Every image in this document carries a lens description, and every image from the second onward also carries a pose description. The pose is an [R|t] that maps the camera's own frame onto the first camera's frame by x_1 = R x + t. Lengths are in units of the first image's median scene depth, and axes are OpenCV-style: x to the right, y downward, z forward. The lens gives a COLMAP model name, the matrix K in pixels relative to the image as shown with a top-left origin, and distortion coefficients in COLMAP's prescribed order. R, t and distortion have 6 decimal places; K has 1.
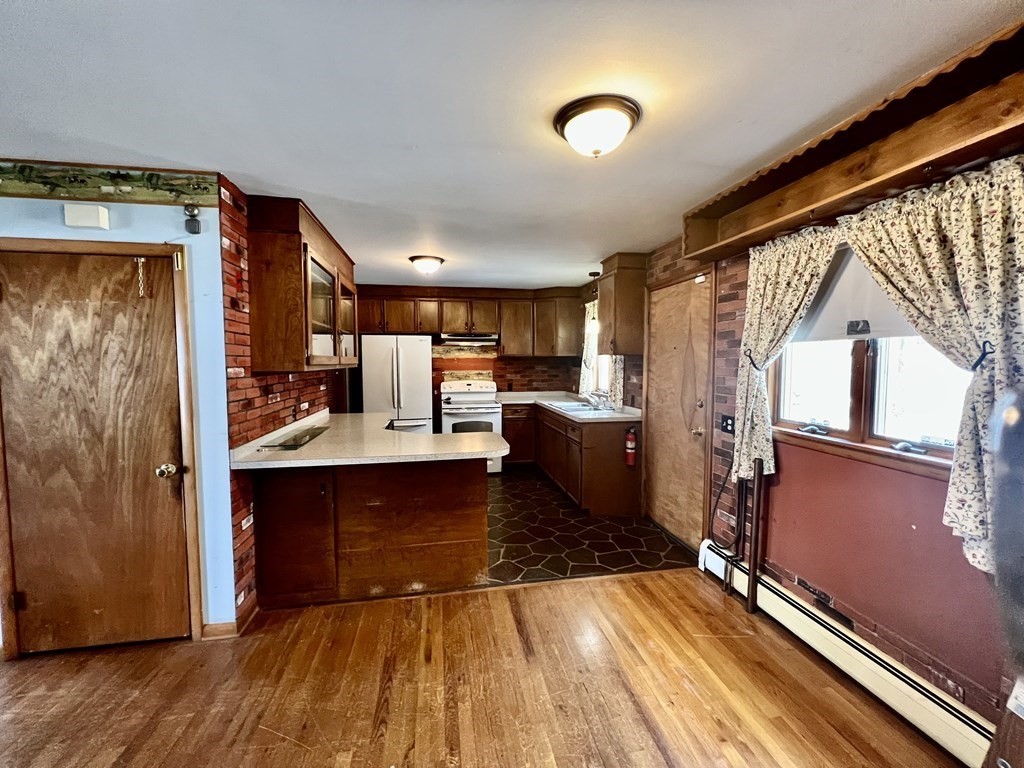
lens RADIAL K [[409.9, 0, 512.0], [0, 409.9, 384.0], [0, 0, 1]] dist [-0.002827, 0.000104]
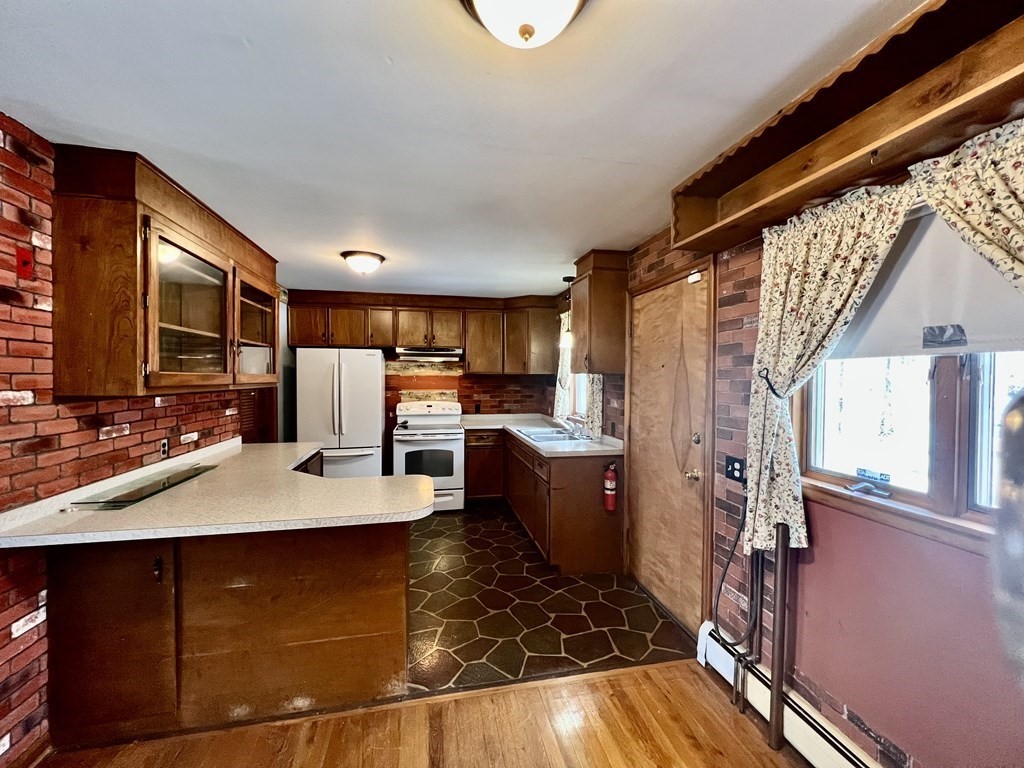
lens RADIAL K [[409.9, 0, 512.0], [0, 409.9, 384.0], [0, 0, 1]] dist [-0.002827, 0.000104]
pose [[0.999695, 0.005747, 0.024011, 0.099660], [-0.004776, 0.999176, -0.040310, -0.022383], [-0.024223, 0.040183, 0.998899, 0.248644]]
